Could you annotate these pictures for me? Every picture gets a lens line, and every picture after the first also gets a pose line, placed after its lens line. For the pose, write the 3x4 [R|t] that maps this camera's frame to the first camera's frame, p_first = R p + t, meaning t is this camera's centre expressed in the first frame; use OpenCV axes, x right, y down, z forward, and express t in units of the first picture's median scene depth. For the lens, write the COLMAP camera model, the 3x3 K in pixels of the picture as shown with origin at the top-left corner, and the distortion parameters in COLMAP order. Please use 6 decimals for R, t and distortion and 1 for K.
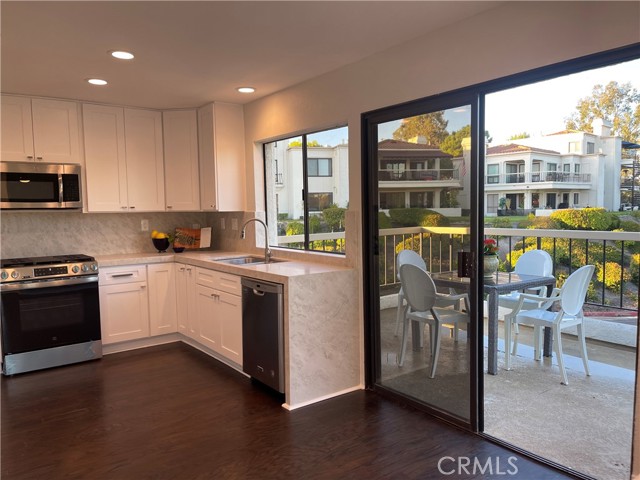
lens RADIAL K [[480.0, 0, 320.0], [0, 480.0, 240.0], [0, 0, 1]] dist [0.059691, -0.083082]
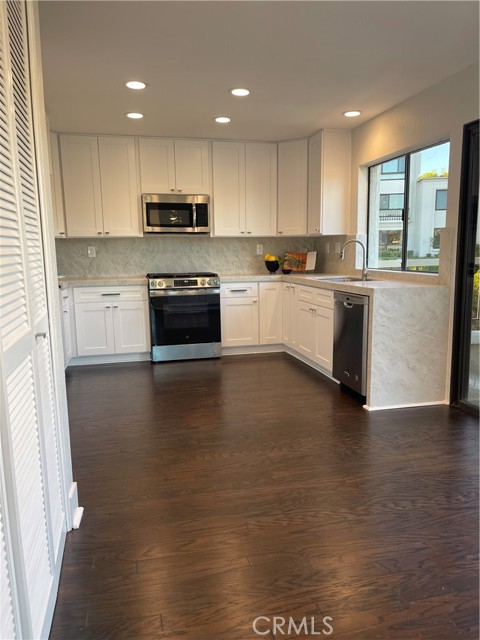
lens RADIAL K [[480.0, 0, 240.0], [0, 480.0, 320.0], [0, 0, 1]] dist [0.059691, -0.083082]
pose [[0.916271, 0.064279, -0.395367, 0.062746], [-0.030119, 0.995302, 0.092015, 0.039183], [0.399424, -0.072402, 0.913903, -0.073362]]
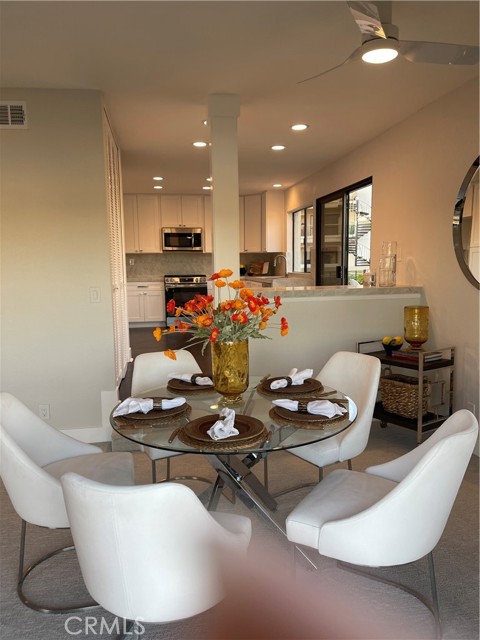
lens RADIAL K [[480.0, 0, 240.0], [0, 480.0, 320.0], [0, 0, 1]] dist [0.059691, -0.083082]
pose [[0.894188, 0.058766, -0.443819, 0.559225], [-0.034894, 0.997480, 0.061773, 0.095211], [0.446330, -0.039751, 0.893985, -0.729955]]
